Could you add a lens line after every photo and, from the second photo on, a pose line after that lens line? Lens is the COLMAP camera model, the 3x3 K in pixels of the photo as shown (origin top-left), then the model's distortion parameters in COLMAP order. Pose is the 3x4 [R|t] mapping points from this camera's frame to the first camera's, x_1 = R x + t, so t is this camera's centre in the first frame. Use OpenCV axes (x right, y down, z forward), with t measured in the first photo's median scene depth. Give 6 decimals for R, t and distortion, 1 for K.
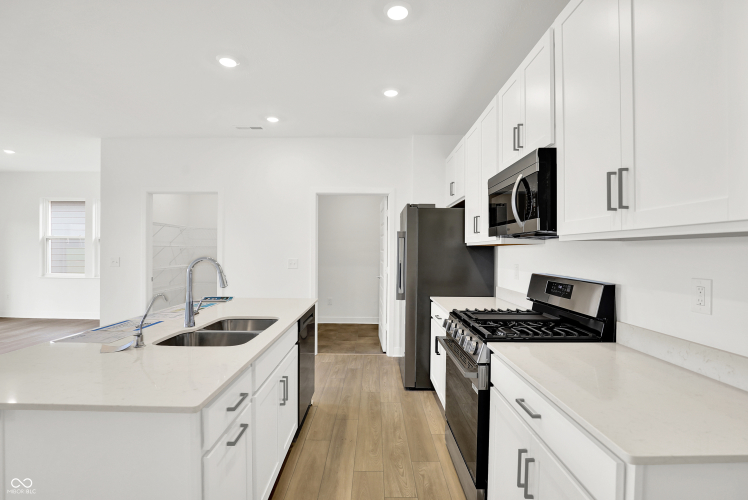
lens RADIAL K [[355.6, 0, 369.0], [0, 355.6, 247.8], [0, 0, 1]] dist [-0.024336, 0.003428]
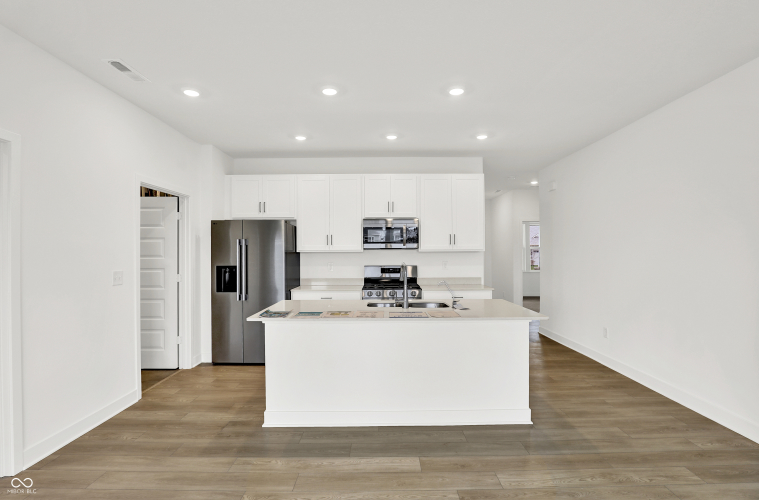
lens RADIAL K [[360.8, 0, 378.9], [0, 360.8, 249.2], [0, 0, 1]] dist [-0.024336, 0.003428]
pose [[-0.003366, 0.005468, 0.999979, -1.222219], [-0.000914, 0.999985, -0.005471, -0.010724], [-0.999994, -0.000932, -0.003361, 0.669410]]
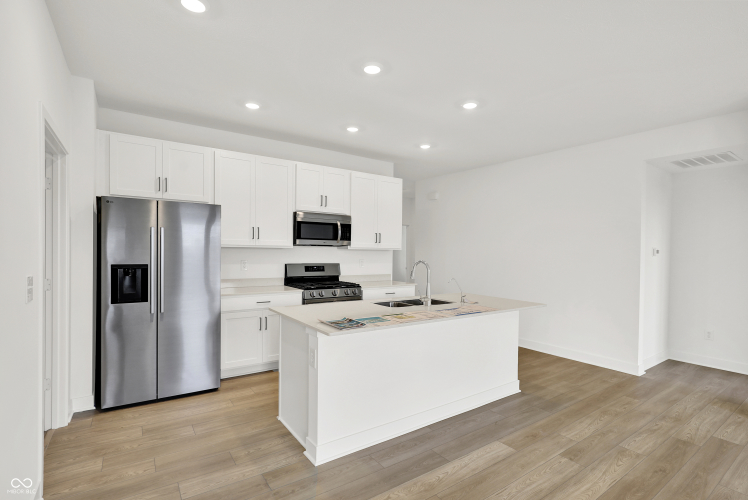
lens RADIAL K [[355.6, 0, 372.7], [0, 355.6, 249.8], [0, 0, 1]] dist [-0.024336, 0.003428]
pose [[-0.568122, -0.003568, 0.822937, -0.974828], [-0.019714, 0.999763, -0.009276, 0.005120], [-0.822708, -0.021493, -0.568057, 1.233991]]
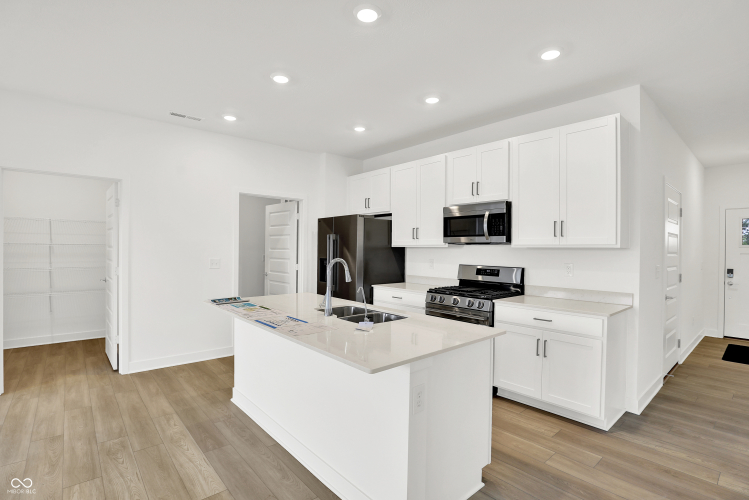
lens RADIAL K [[356.0, 0, 373.4], [0, 356.0, 250.4], [0, 0, 1]] dist [-0.024336, 0.003428]
pose [[0.747143, -0.001453, 0.664662, -0.717266], [-0.009279, 0.999877, 0.012616, -0.010020], [-0.664598, -0.015593, 0.747038, -0.003259]]
